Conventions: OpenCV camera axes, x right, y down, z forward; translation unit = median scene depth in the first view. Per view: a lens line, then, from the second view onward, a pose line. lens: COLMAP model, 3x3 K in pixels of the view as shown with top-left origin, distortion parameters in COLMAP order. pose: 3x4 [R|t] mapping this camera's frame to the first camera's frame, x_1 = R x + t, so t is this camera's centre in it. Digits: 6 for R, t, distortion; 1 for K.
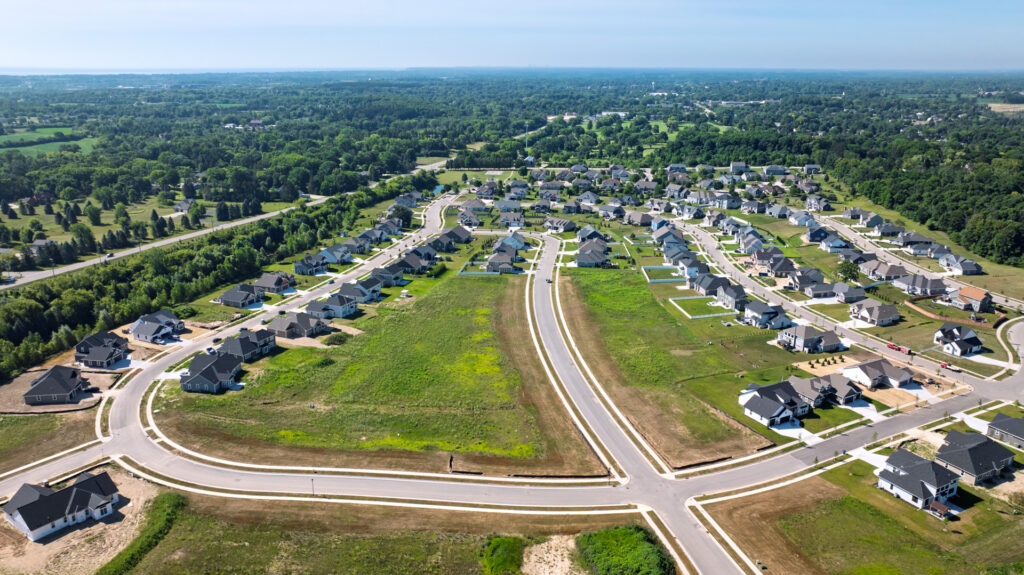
lens RADIAL K [[745.5, 0, 517.0], [0, 745.5, 285.6], [0, 0, 1]] dist [-0.059479, 0.080491]
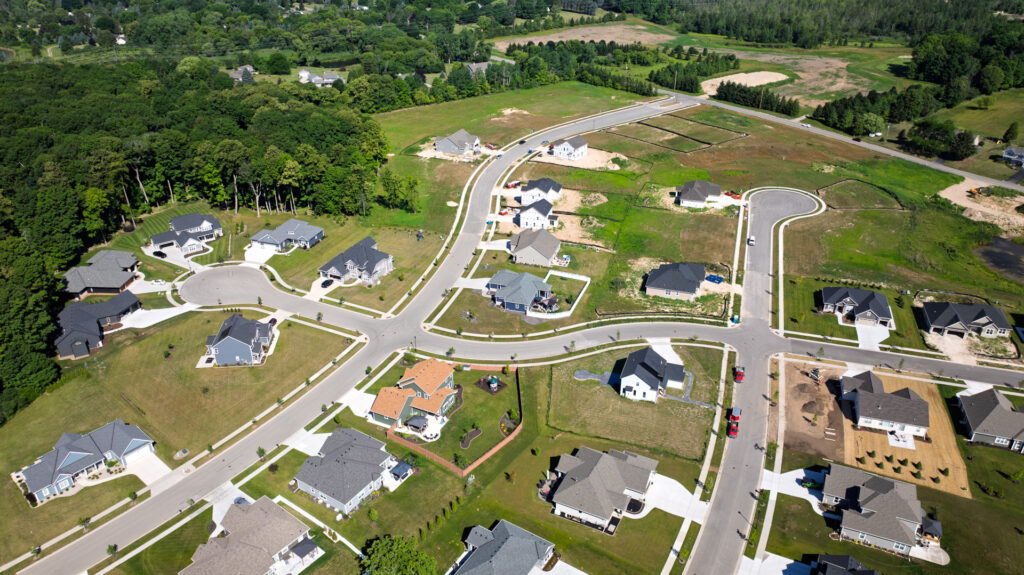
lens RADIAL K [[724.7, 0, 522.2], [0, 724.7, 287.6], [0, 0, 1]] dist [-0.027838, 0.001209]
pose [[-0.697271, -0.339180, 0.631483, 0.218307], [0.205399, 0.749481, 0.629356, -0.286418], [-0.686750, 0.568537, -0.452924, 0.944613]]
